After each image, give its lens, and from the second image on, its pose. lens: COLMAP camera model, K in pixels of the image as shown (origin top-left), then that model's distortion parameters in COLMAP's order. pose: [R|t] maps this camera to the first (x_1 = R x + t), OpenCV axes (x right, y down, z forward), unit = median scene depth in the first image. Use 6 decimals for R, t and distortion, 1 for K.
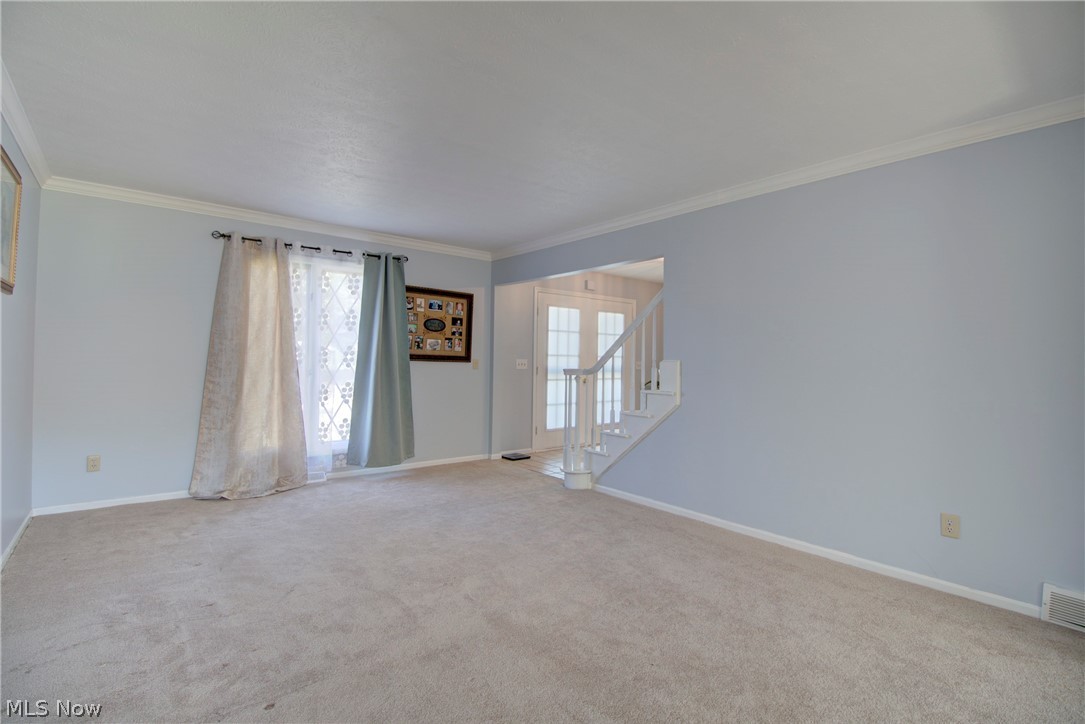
lens RADIAL K [[512.5, 0, 540.6], [0, 512.5, 349.2], [0, 0, 1]] dist [0.001461, -0.014353]
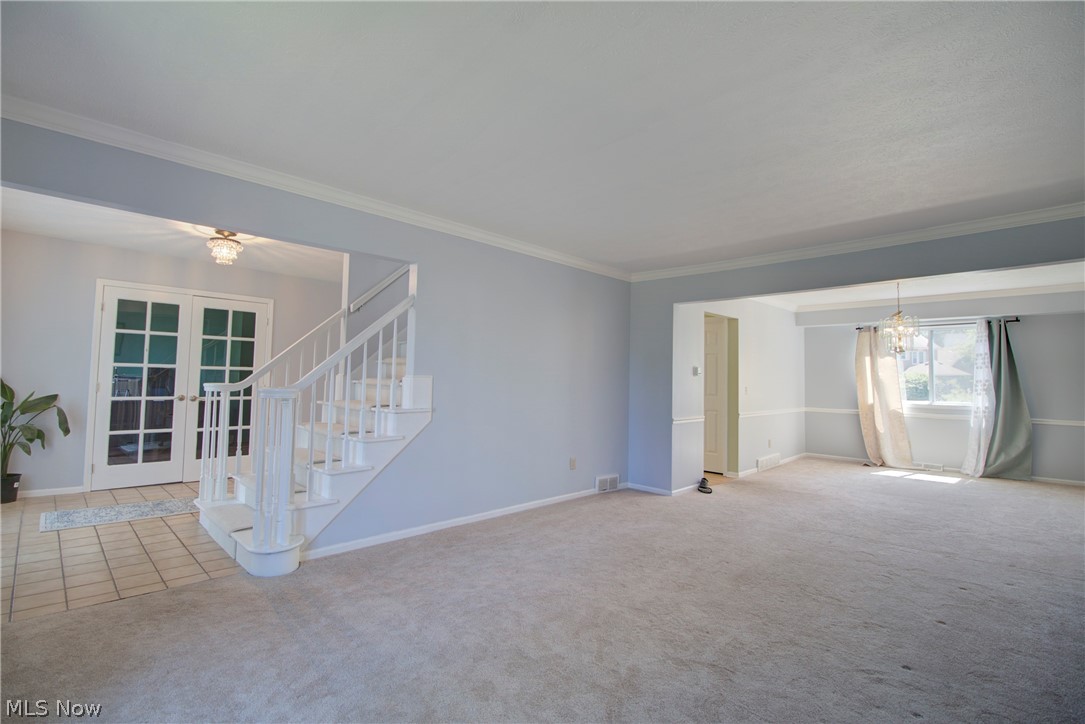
lens RADIAL K [[512.5, 0, 540.6], [0, 512.5, 349.2], [0, 0, 1]] dist [0.001461, -0.014353]
pose [[-0.108659, 0.033527, 0.993514, -0.745398], [-0.043893, 0.998295, -0.038488, -0.001713], [-0.993110, -0.047790, -0.107002, 0.902287]]
